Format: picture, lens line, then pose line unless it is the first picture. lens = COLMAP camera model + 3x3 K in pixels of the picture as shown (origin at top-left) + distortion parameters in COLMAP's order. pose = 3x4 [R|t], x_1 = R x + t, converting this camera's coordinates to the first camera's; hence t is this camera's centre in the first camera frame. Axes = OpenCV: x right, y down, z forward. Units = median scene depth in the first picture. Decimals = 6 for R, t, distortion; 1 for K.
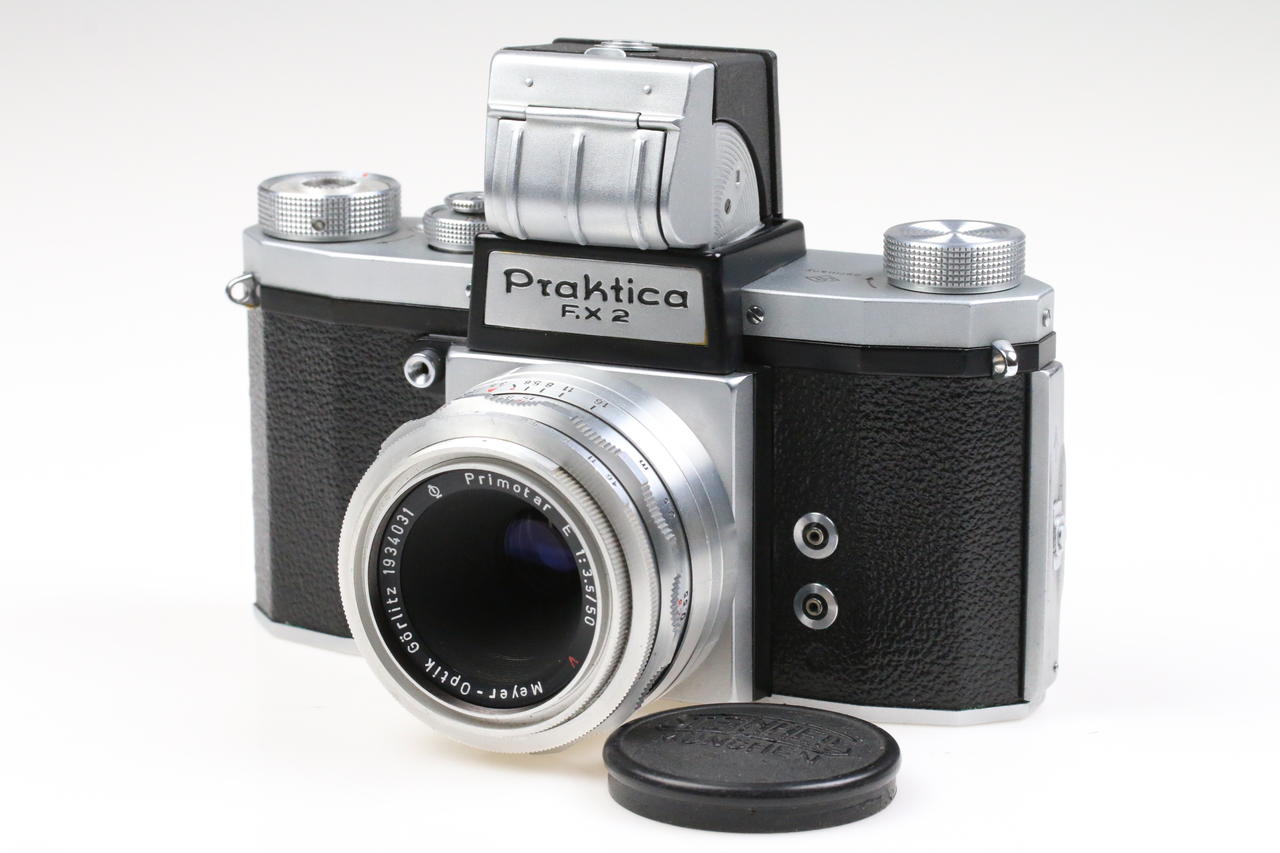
lens RADIAL K [[3532.1, 0, 640.0], [0, 3532.1, 426.5], [0, 0, 1]] dist [-0.018525, 0.069879]
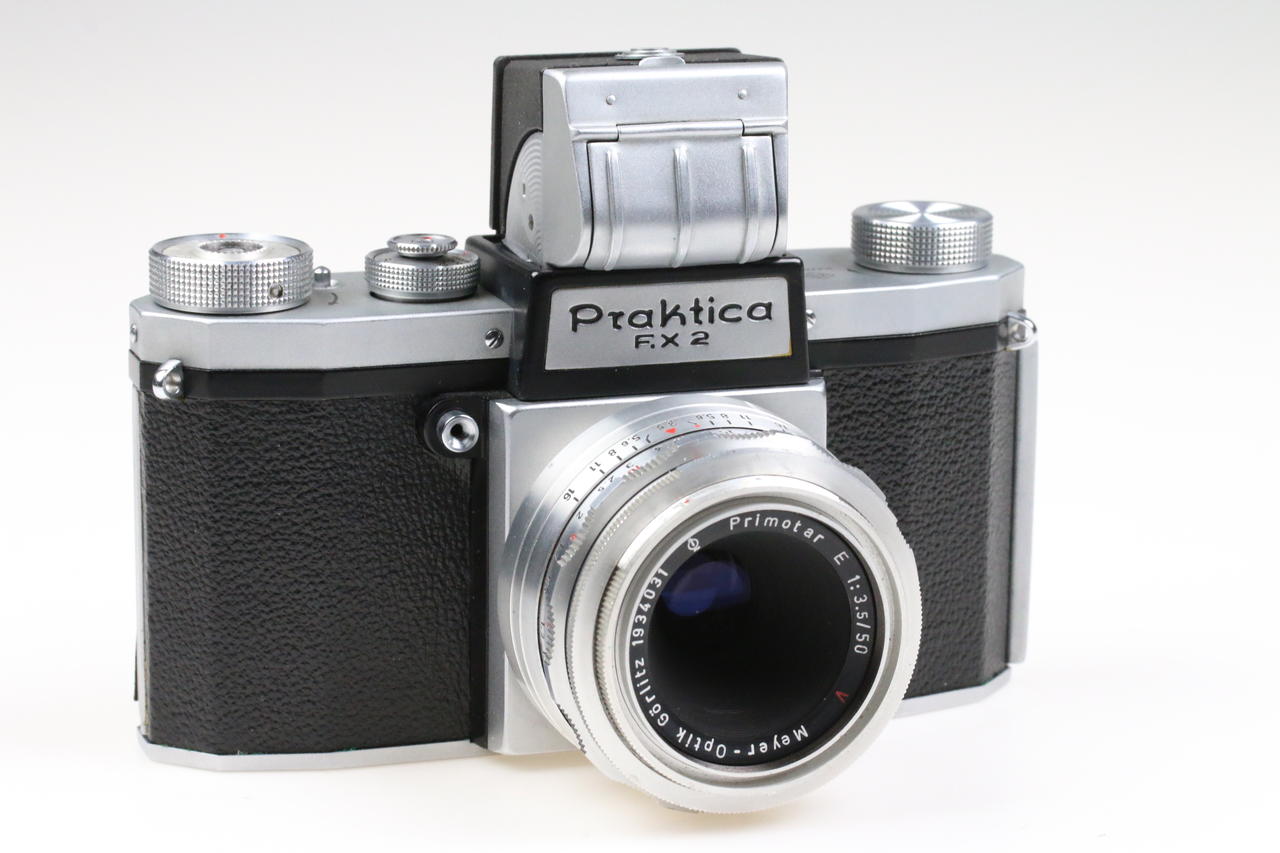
lens RADIAL K [[3603.3, 0, 640.0], [0, 3603.3, 426.5], [0, 0, 1]] dist [-0.030721, -0.159980]
pose [[0.767764, -0.146674, 0.623719, -0.620555], [0.151114, 0.987436, 0.046192, -0.054872], [-0.622658, 0.058788, 0.780282, 0.260955]]
